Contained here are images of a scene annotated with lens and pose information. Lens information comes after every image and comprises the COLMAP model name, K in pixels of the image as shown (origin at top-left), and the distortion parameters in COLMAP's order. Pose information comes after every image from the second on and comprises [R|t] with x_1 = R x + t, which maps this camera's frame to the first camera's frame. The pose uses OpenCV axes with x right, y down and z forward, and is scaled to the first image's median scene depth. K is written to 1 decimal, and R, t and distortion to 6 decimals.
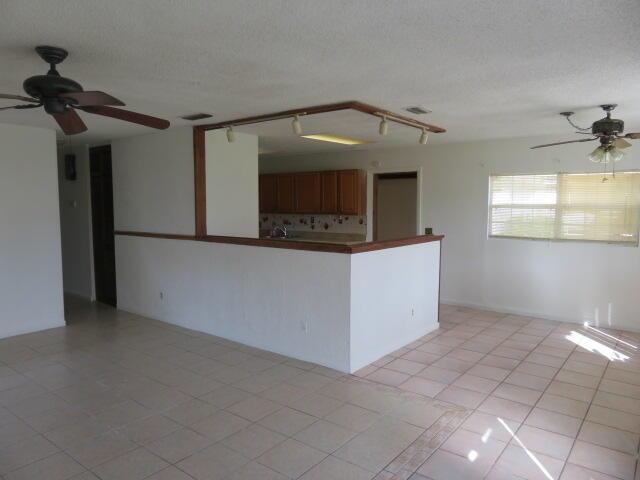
lens RADIAL K [[455.8, 0, 320.0], [0, 455.8, 240.0], [0, 0, 1]] dist [-0.004073, 0.000350]
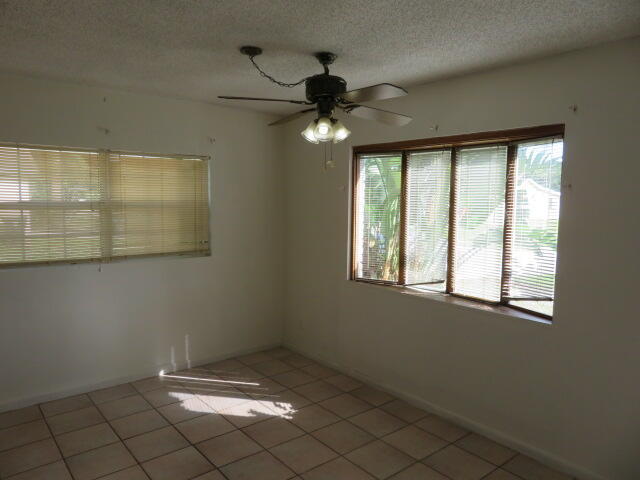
lens RADIAL K [[455.8, 0, 320.0], [0, 455.8, 240.0], [0, 0, 1]] dist [-0.004073, 0.000350]
pose [[0.211300, -0.089997, 0.973269, -0.025025], [0.072735, 0.994439, 0.076163, -0.055446], [-0.974711, 0.054697, 0.216671, 0.612689]]
